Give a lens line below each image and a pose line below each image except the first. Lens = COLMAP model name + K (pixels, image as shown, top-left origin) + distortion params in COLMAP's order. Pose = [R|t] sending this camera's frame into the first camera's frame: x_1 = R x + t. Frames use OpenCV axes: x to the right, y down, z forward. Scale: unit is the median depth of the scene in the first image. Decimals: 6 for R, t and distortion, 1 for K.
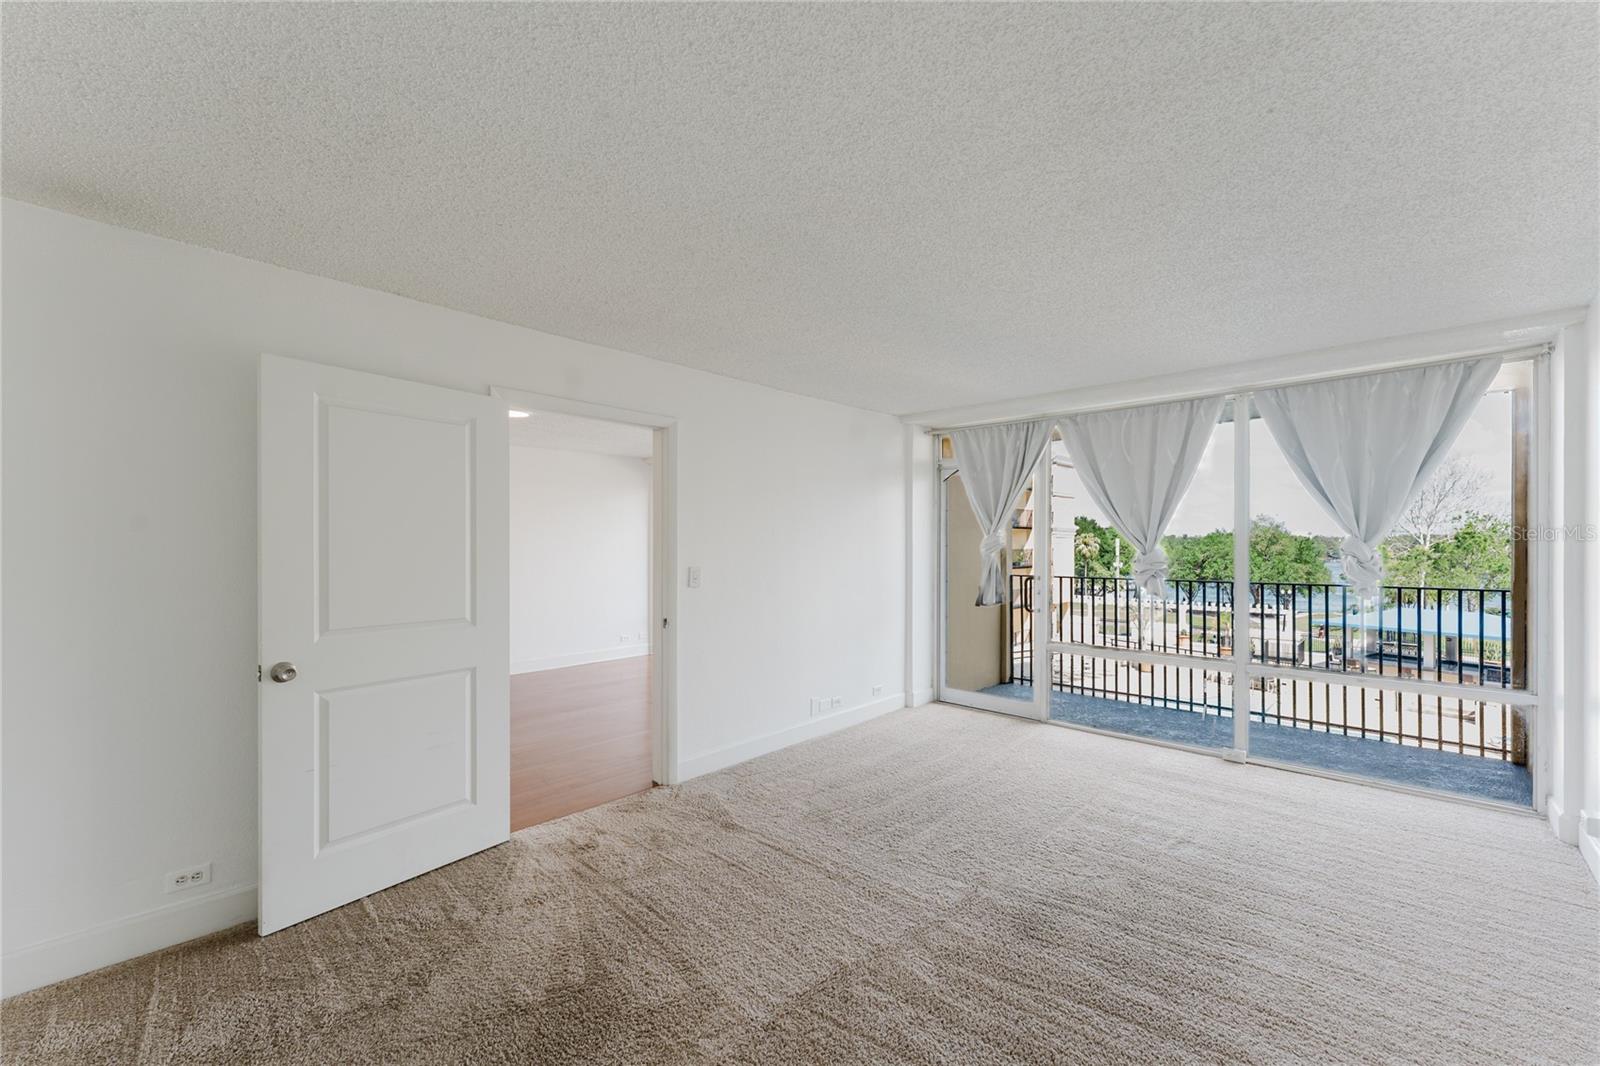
lens RADIAL K [[647.8, 0, 804.9], [0, 647.8, 547.7], [0, 0, 1]] dist [-0.000746, -0.000115]
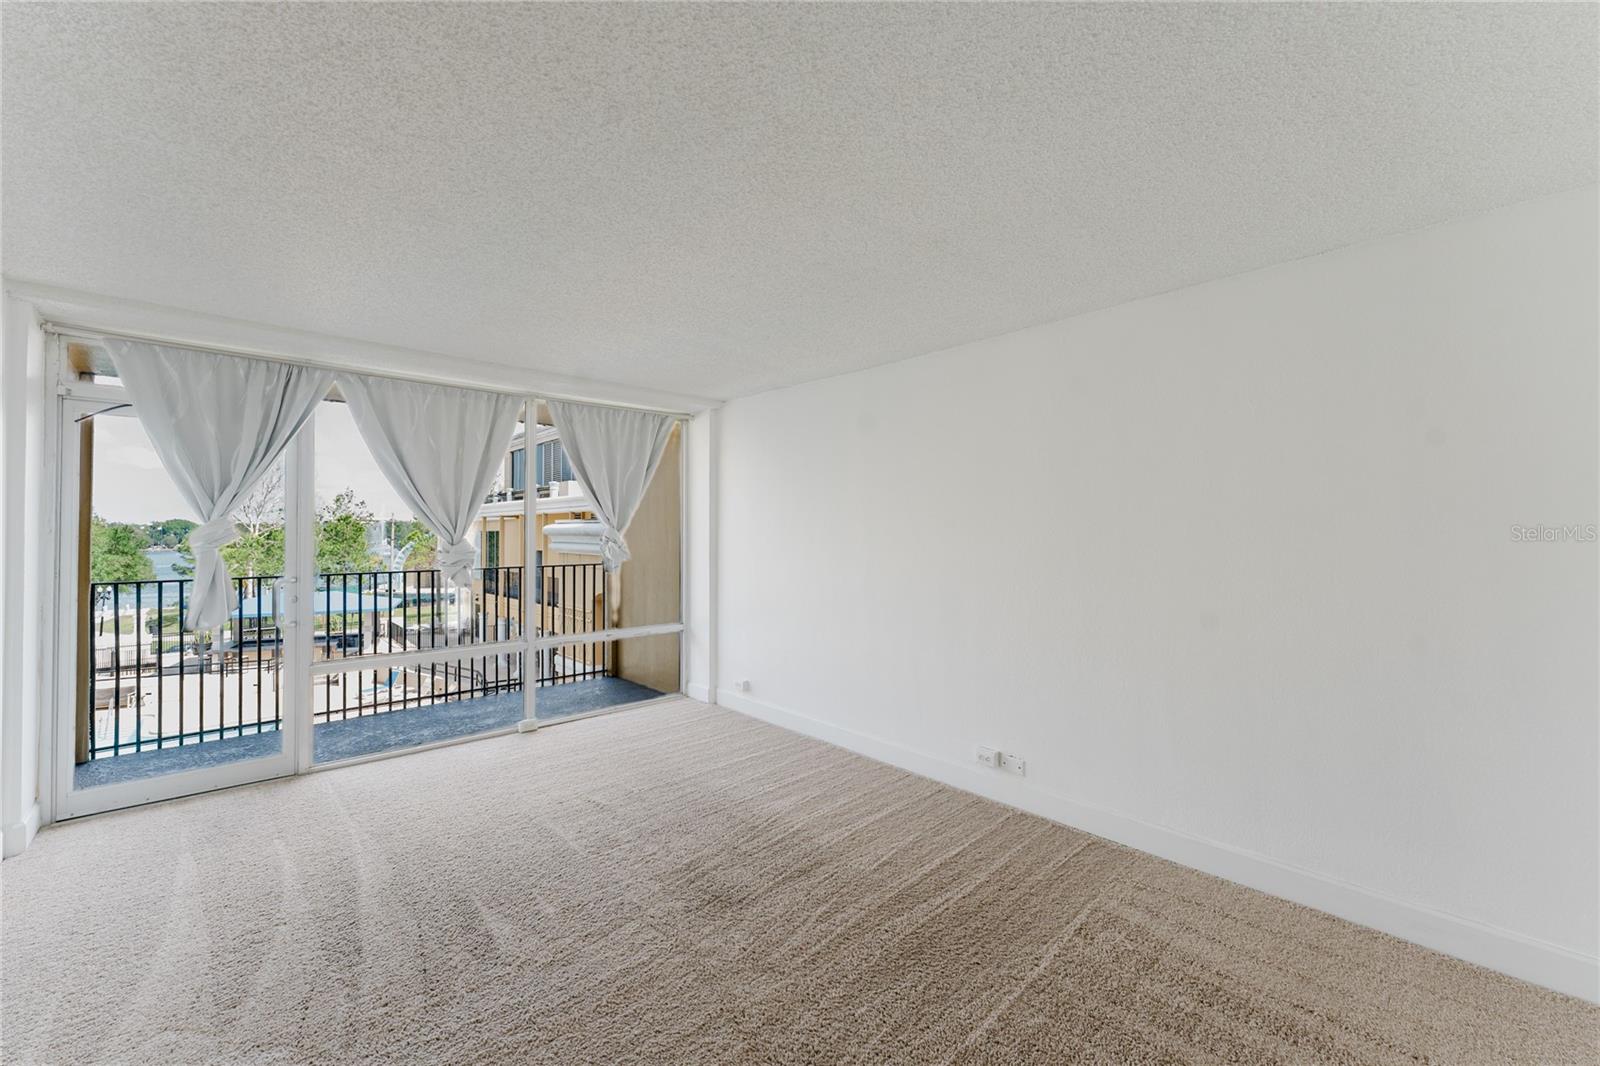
lens RADIAL K [[637.9, 0, 808.4], [0, 637.9, 526.6], [0, 0, 1]] dist [0.000615, -0.000002]
pose [[0.075731, 0.009237, 0.997085, -0.320566], [0.005633, 0.999937, -0.009692, -0.003153], [-0.997112, 0.006350, 0.075675, 0.369963]]
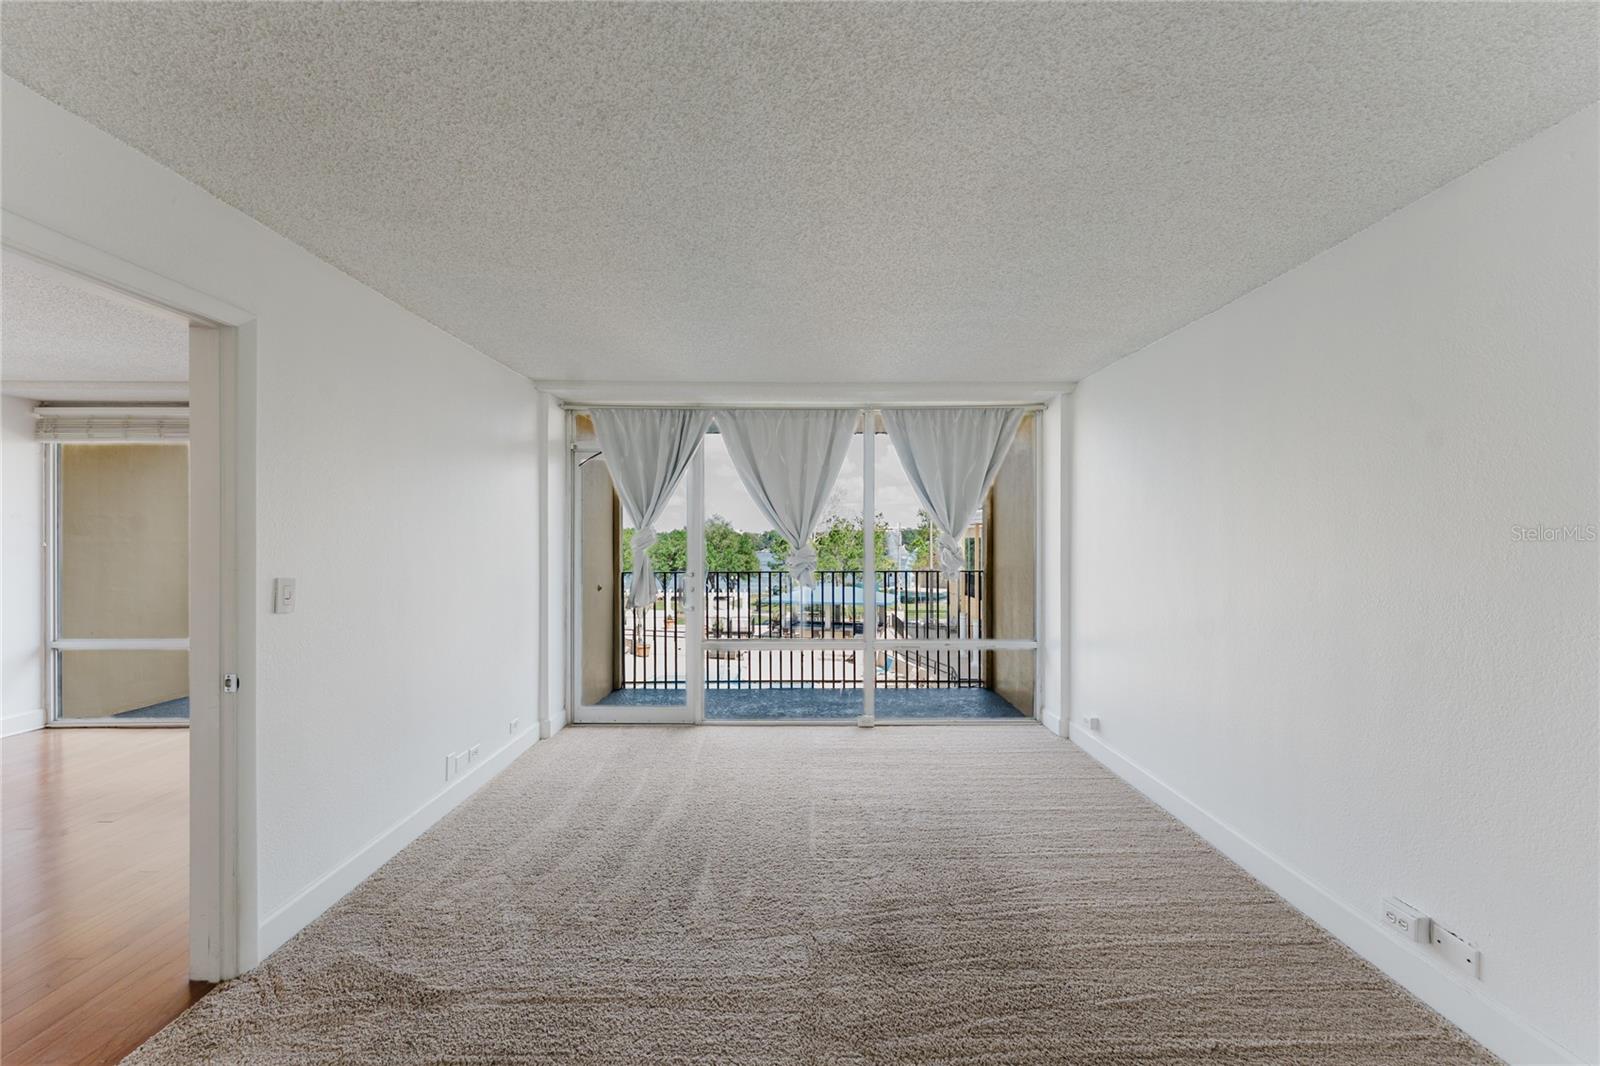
lens RADIAL K [[647.4, 0, 804.9], [0, 647.4, 538.5], [0, 0, 1]] dist [0.001606, 0.000222]
pose [[0.725341, 0.000446, 0.688390, -0.178187], [0.004088, 0.999979, -0.004955, -0.000585], [-0.688378, 0.006408, 0.725324, 0.196131]]
